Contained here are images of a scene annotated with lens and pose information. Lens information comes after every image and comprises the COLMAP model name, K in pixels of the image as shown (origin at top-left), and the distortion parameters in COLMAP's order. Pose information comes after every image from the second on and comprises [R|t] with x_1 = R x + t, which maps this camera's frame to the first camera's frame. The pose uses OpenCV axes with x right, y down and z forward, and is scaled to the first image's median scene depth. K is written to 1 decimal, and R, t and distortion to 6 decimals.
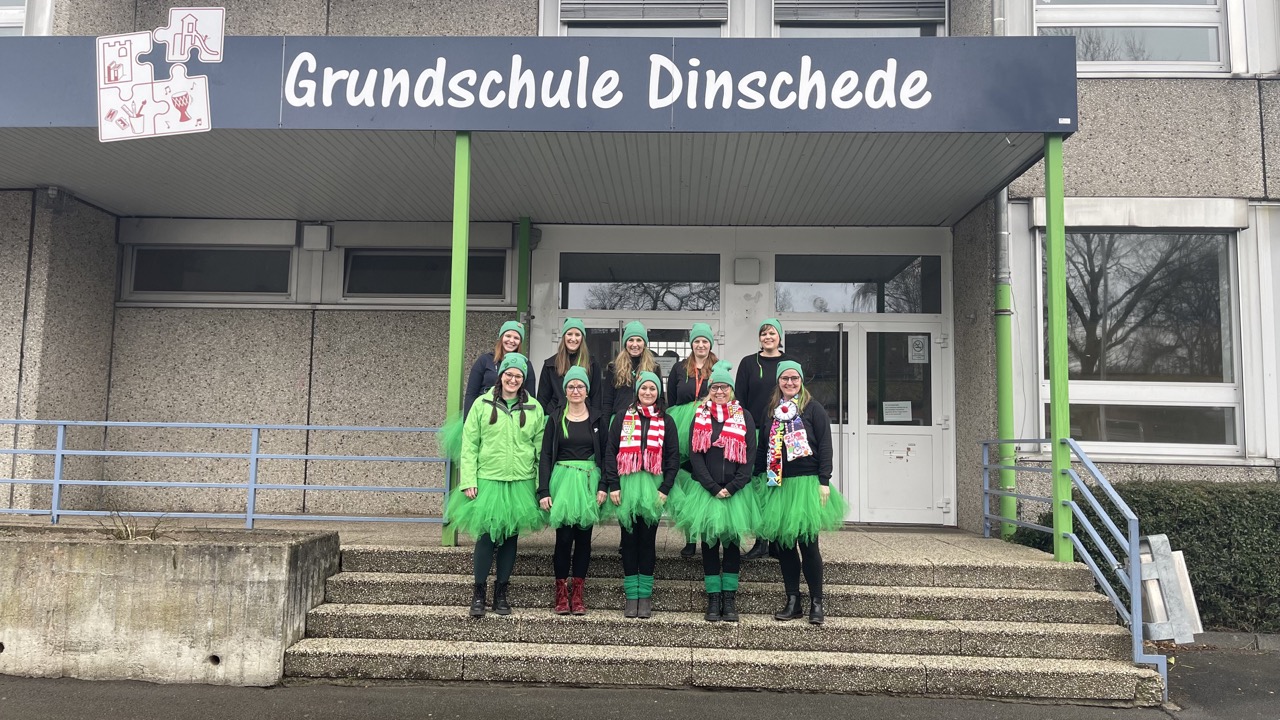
lens RADIAL K [[950.7, 0, 640.6], [0, 950.7, 357.9], [0, 0, 1]] dist [0.034345, 0.001292]
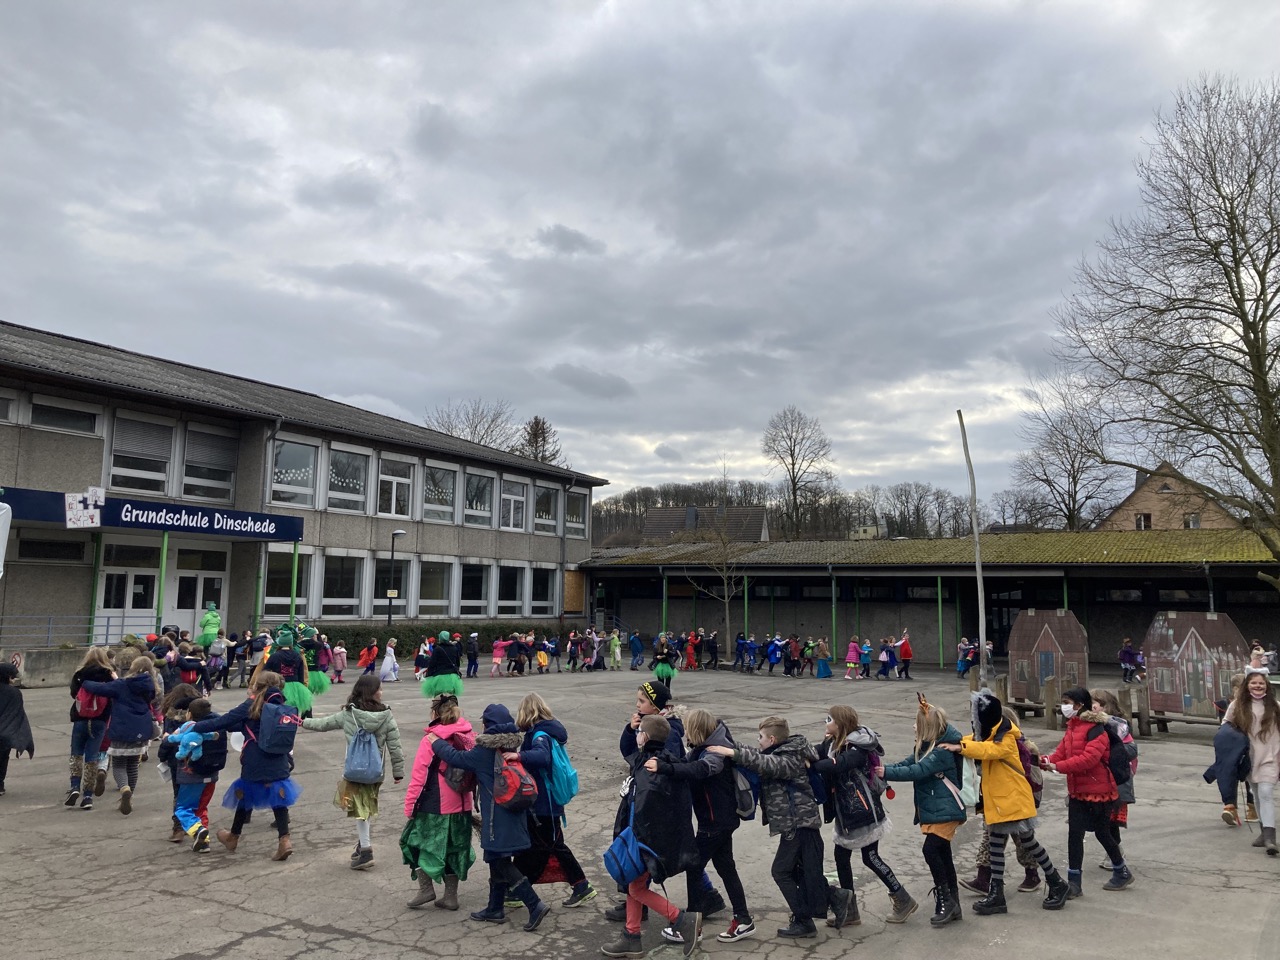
lens RADIAL K [[1038.4, 0, 639.5], [0, 1038.4, 478.8], [0, 0, 1]] dist [0.006544, 0.004957]
pose [[0.462245, 0.099126, 0.881195, -2.706059], [-0.090681, 0.993807, -0.064226, -0.334695], [-0.882104, -0.050219, 0.468371, -2.240633]]
